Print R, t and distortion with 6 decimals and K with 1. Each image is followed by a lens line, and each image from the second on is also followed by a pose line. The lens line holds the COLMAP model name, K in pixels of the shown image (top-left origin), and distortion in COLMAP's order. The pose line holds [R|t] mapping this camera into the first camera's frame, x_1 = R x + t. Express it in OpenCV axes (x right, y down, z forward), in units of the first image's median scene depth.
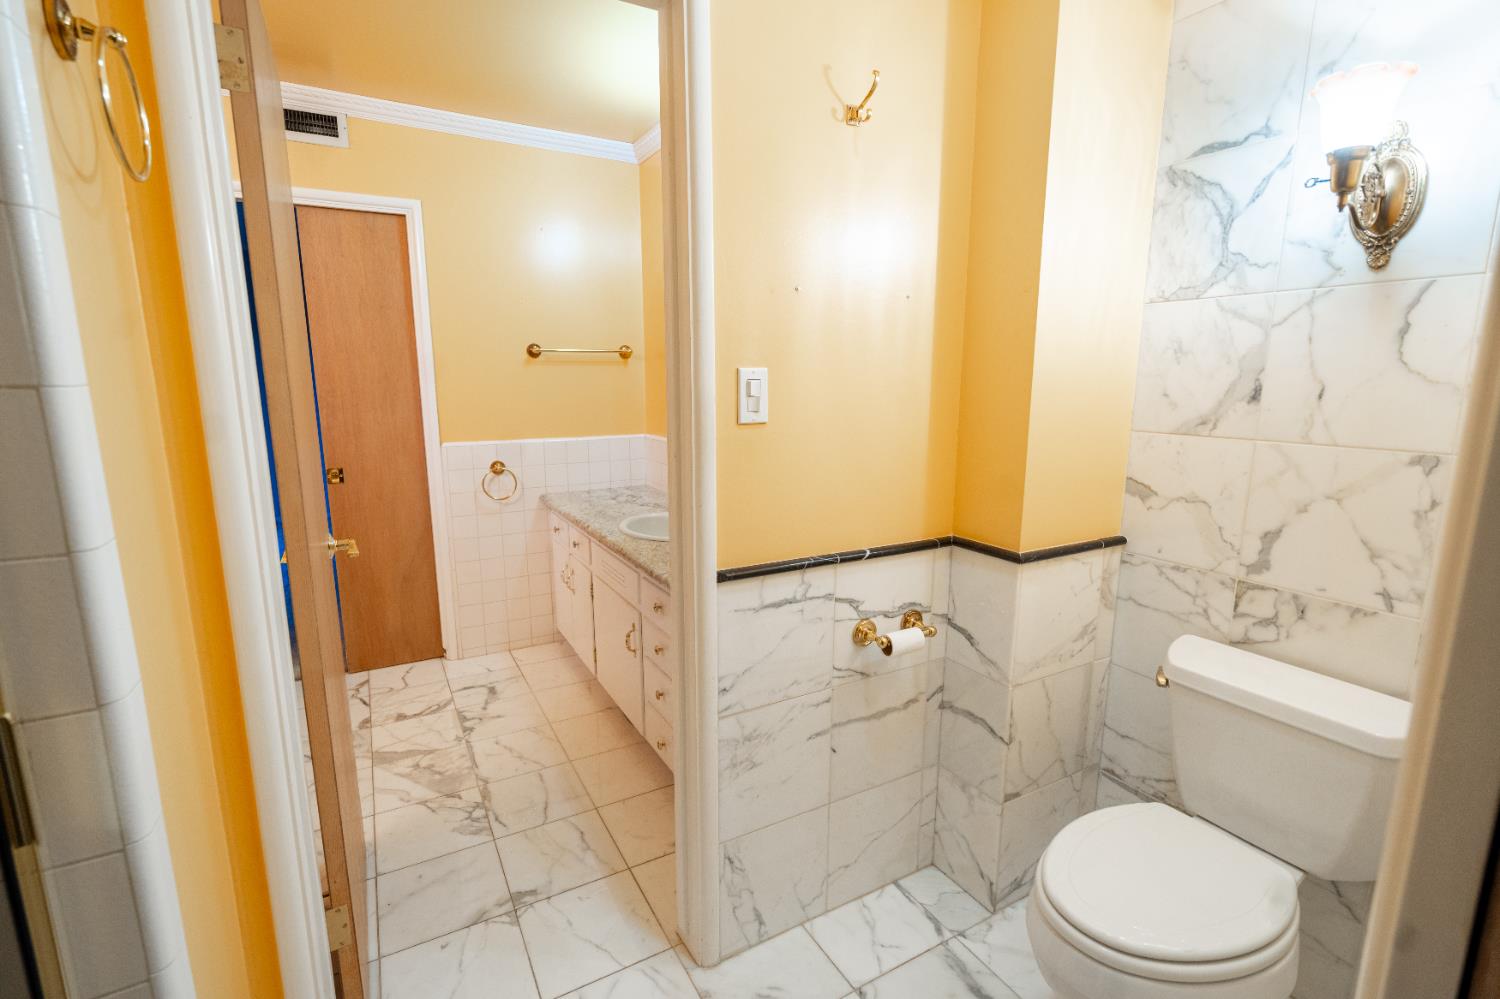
lens RADIAL K [[686.0, 0, 749.1], [0, 686.0, 501.9], [0, 0, 1]] dist [0.003852, 0.000283]
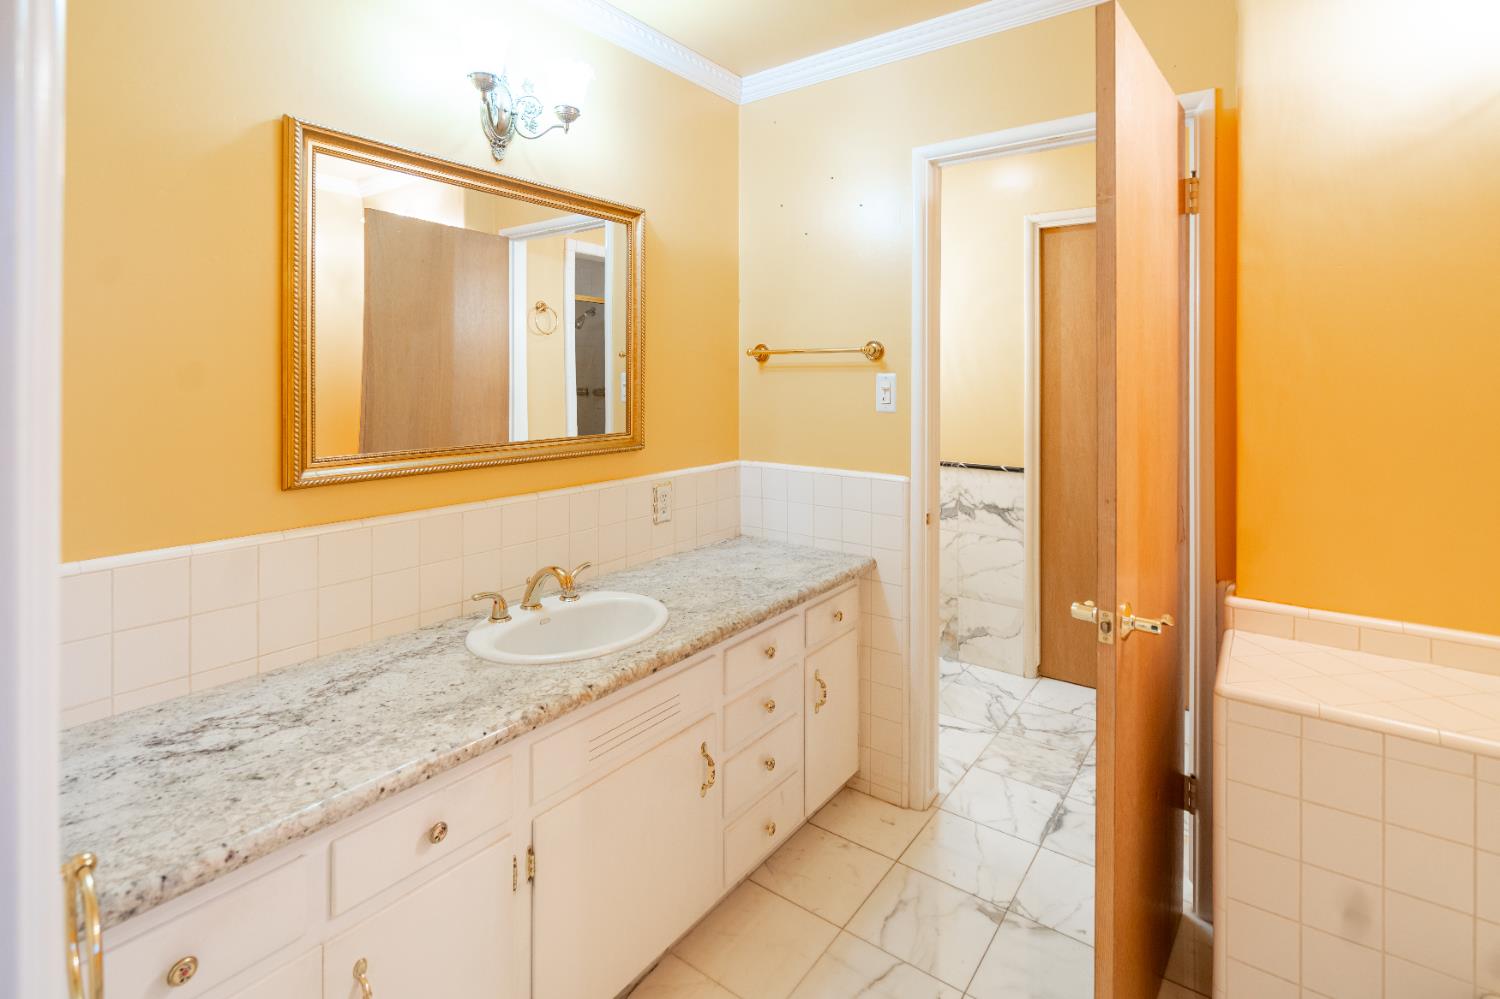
lens RADIAL K [[721.2, 0, 740.6], [0, 721.2, 372.5], [0, 0, 1]] dist [-0.001372, 0.000489]
pose [[-0.402766, -0.000341, 0.915303, -0.959431], [0.163909, 0.983808, 0.072492, -0.263380], [-0.900508, 0.179224, -0.396188, 1.363730]]
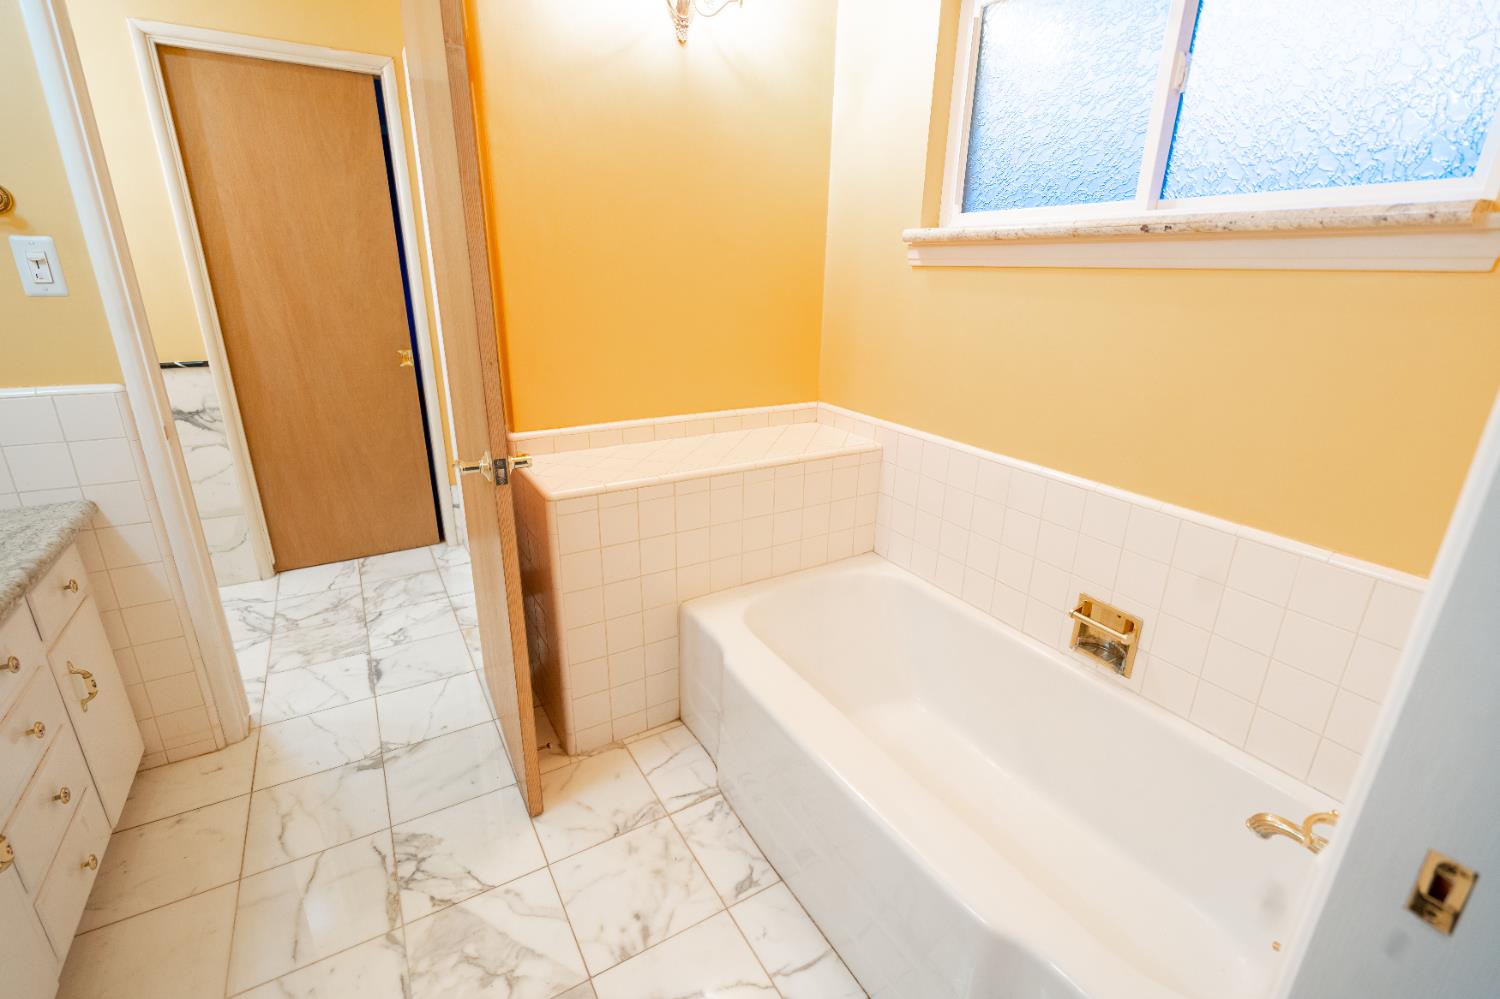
lens RADIAL K [[686.0, 0, 748.7], [0, 686.0, 496.8], [0, 0, 1]] dist [0.003852, 0.000283]
pose [[-0.999669, -0.008038, -0.024435, -0.759096], [-0.018951, 0.872469, 0.488301, -0.271923], [0.017394, 0.488603, -0.872333, 1.492876]]
